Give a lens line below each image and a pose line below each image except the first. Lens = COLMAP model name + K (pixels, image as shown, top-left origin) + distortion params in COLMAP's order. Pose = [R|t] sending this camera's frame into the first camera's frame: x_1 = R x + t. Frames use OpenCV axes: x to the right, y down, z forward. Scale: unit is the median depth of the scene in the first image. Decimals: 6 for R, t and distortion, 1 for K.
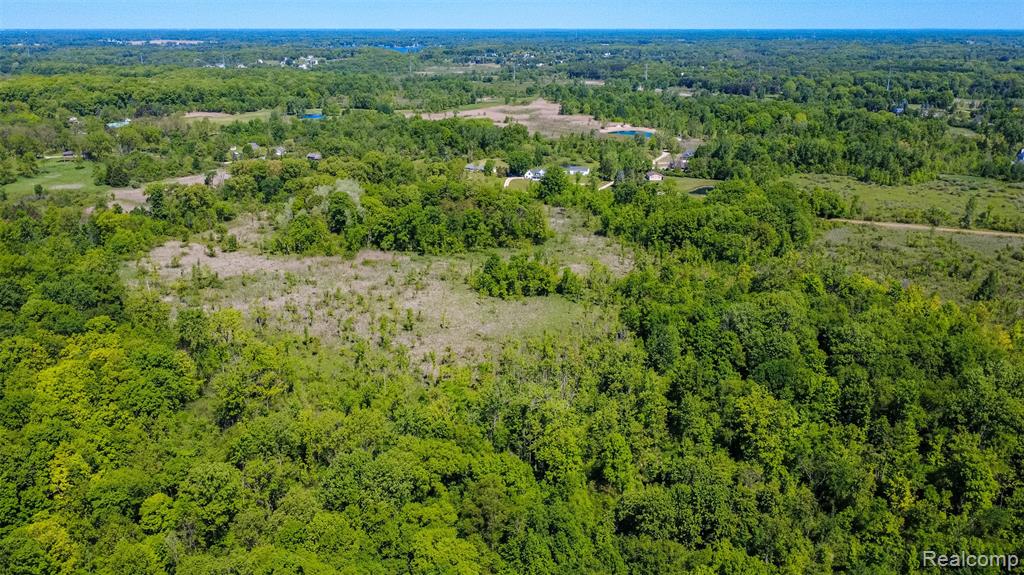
lens RADIAL K [[769.3, 0, 511.4], [0, 769.3, 285.2], [0, 0, 1]] dist [0.004722, 0.001187]
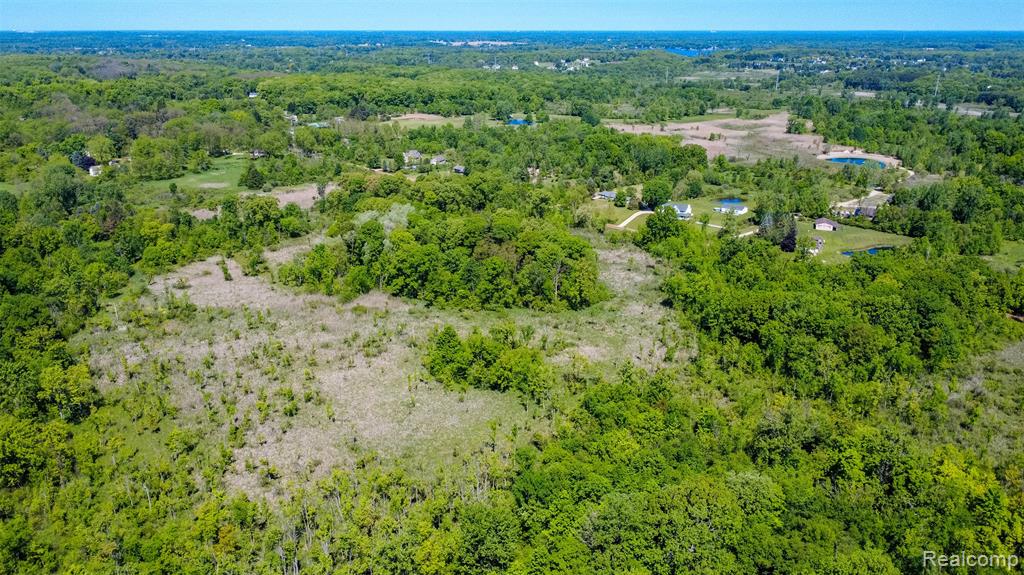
lens RADIAL K [[769.3, 0, 512.6], [0, 769.3, 290.5], [0, 0, 1]] dist [0.004722, 0.001187]
pose [[0.930783, 0.117797, -0.346073, 0.109150], [-0.116498, 0.992885, 0.024633, -0.037642], [0.346512, 0.017388, 0.937884, 0.106490]]
